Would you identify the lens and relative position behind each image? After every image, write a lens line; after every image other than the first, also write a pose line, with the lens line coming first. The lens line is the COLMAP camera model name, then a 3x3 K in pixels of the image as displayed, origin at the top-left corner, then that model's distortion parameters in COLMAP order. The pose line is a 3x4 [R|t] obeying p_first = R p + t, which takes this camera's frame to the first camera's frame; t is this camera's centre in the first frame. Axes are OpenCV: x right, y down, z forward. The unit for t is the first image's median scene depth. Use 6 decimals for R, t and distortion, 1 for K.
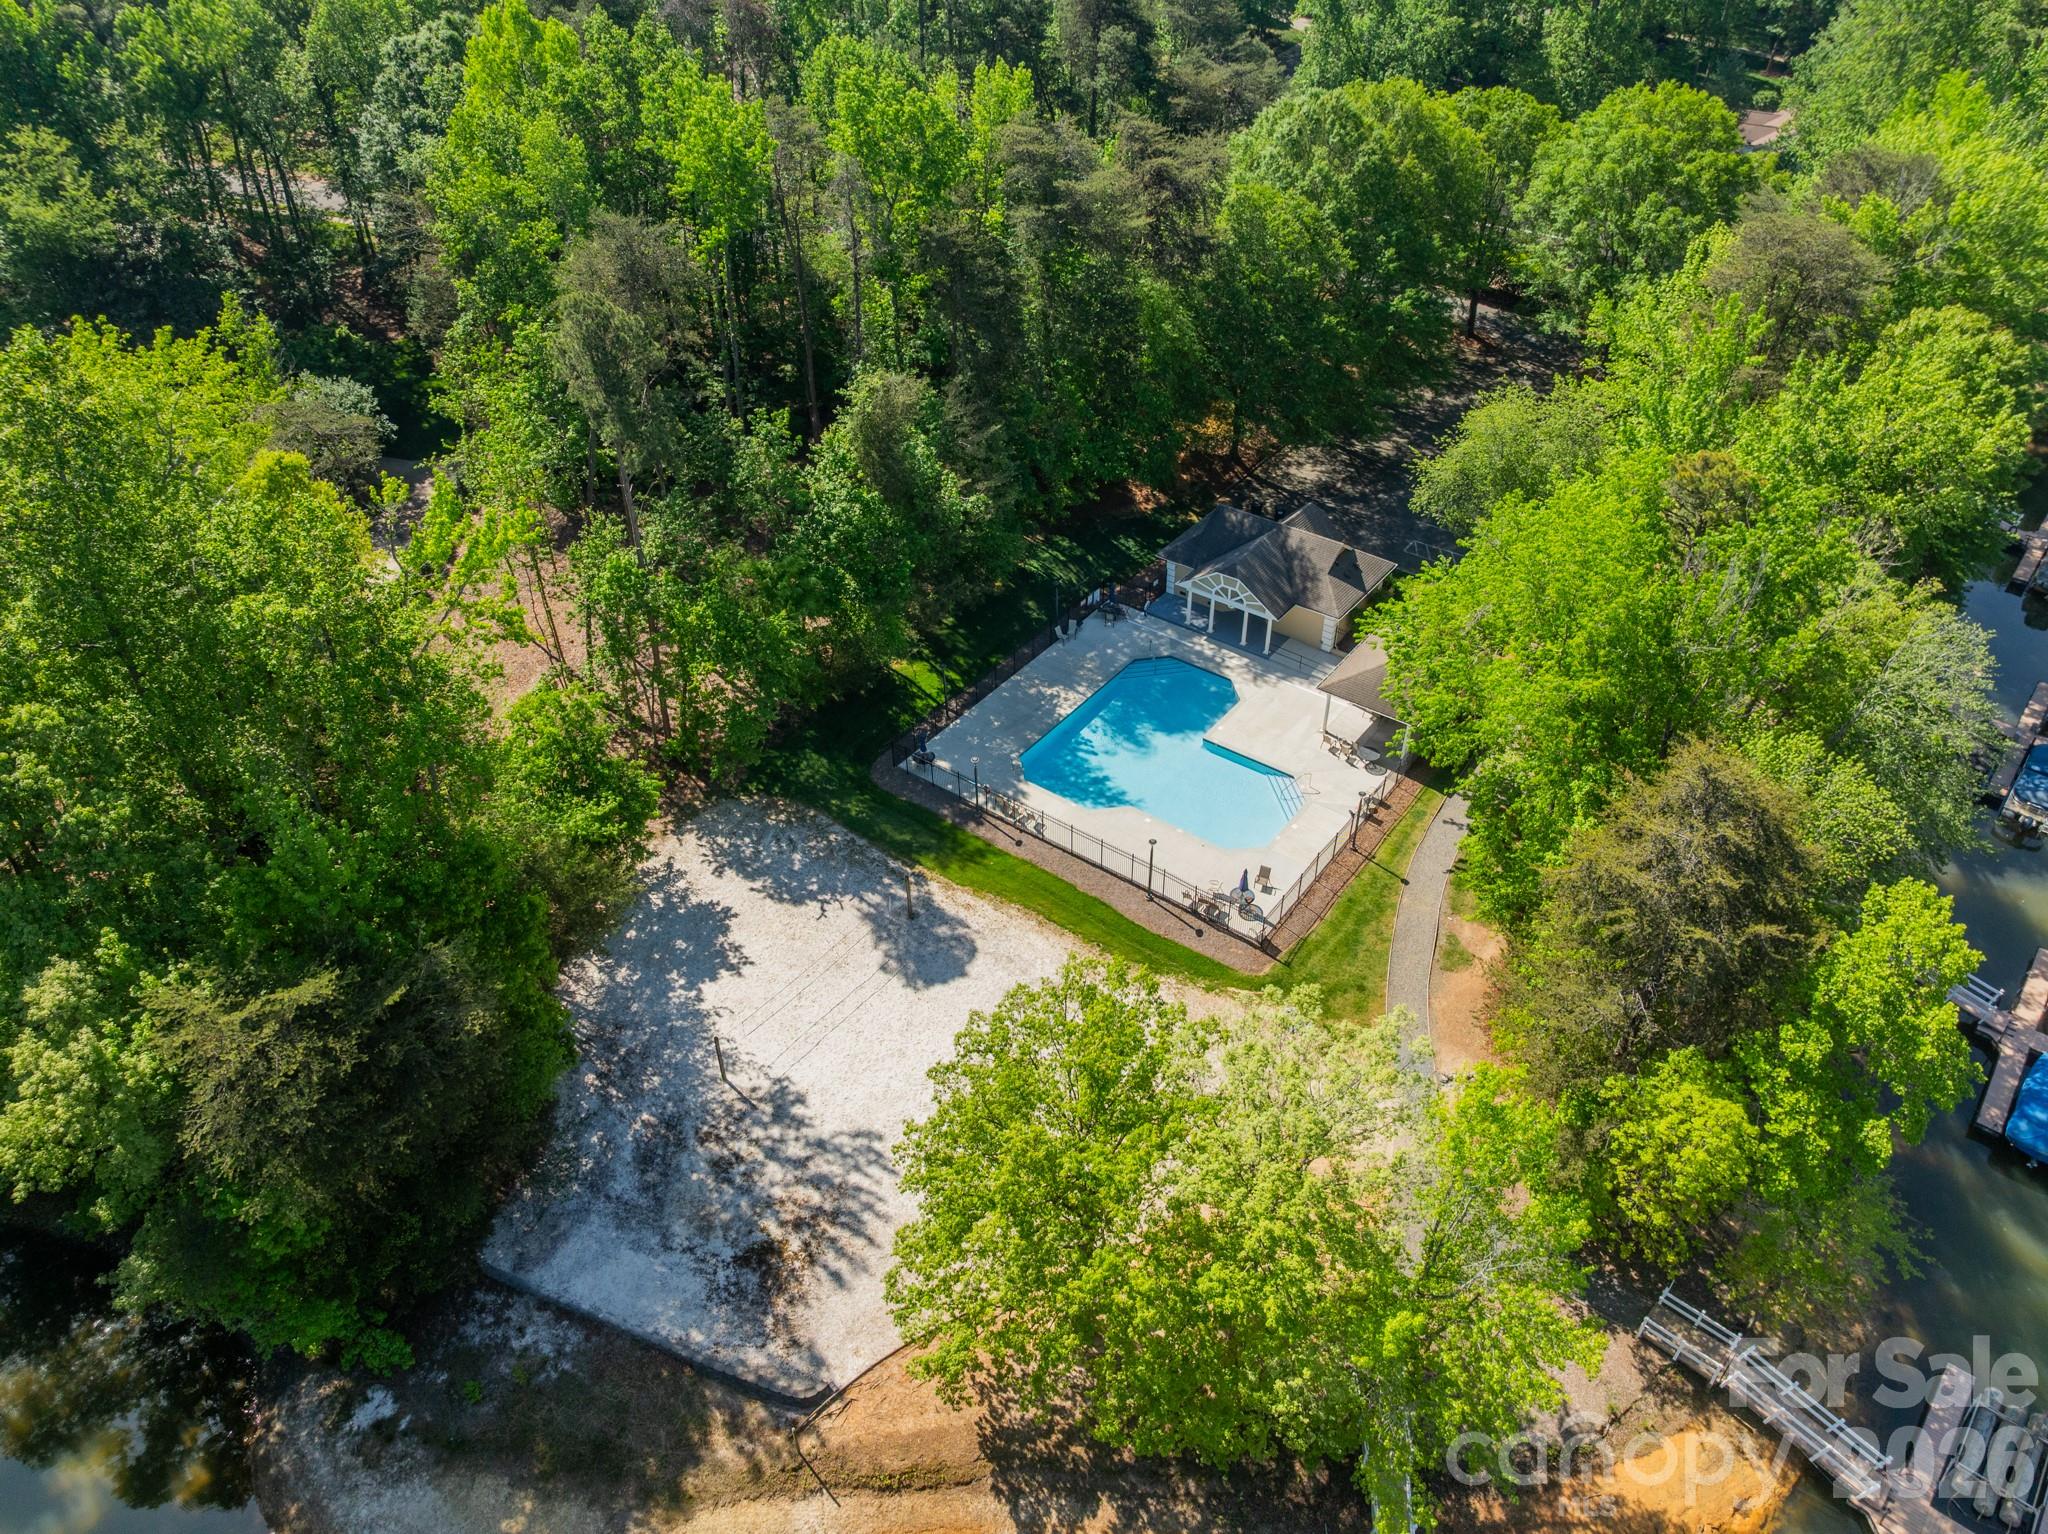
lens RADIAL K [[1460.9, 0, 1024.0], [0, 1460.9, 767.0], [0, 0, 1]] dist [-0.031087, -0.003664]
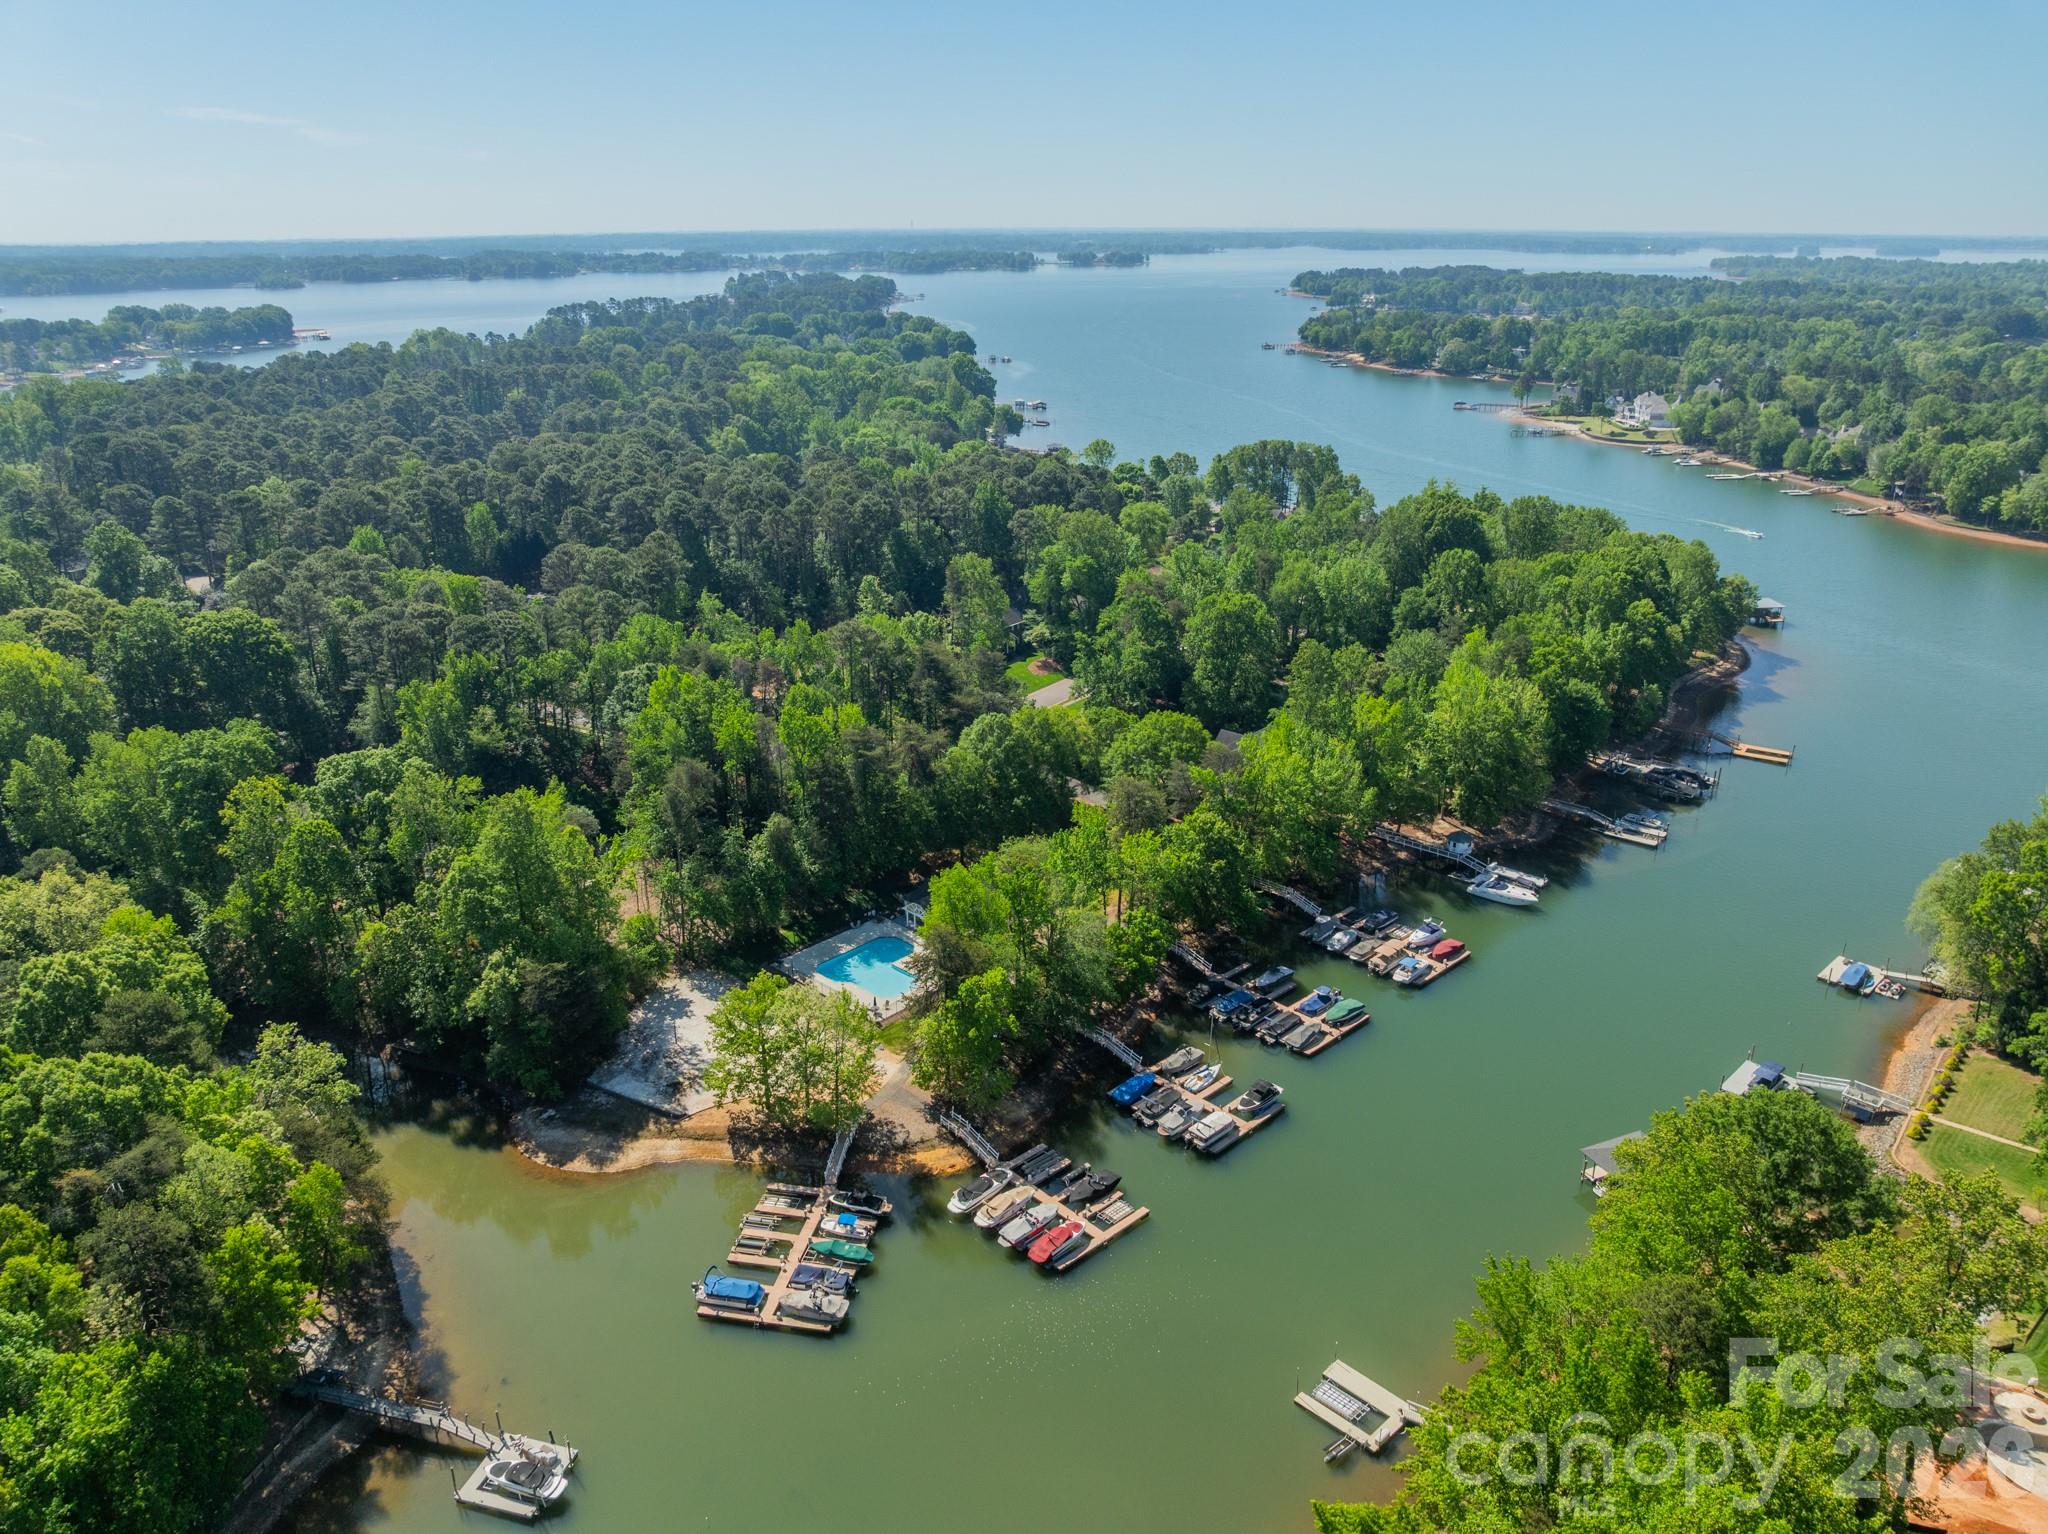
lens RADIAL K [[1460.9, 0, 1024.0], [0, 1460.9, 767.0], [0, 0, 1]] dist [-0.031087, -0.003664]
pose [[0.993266, 0.050964, -0.104042, 0.651078], [-0.080326, 0.950086, -0.301469, 0.436161], [0.083485, 0.307796, 0.947783, -1.608448]]
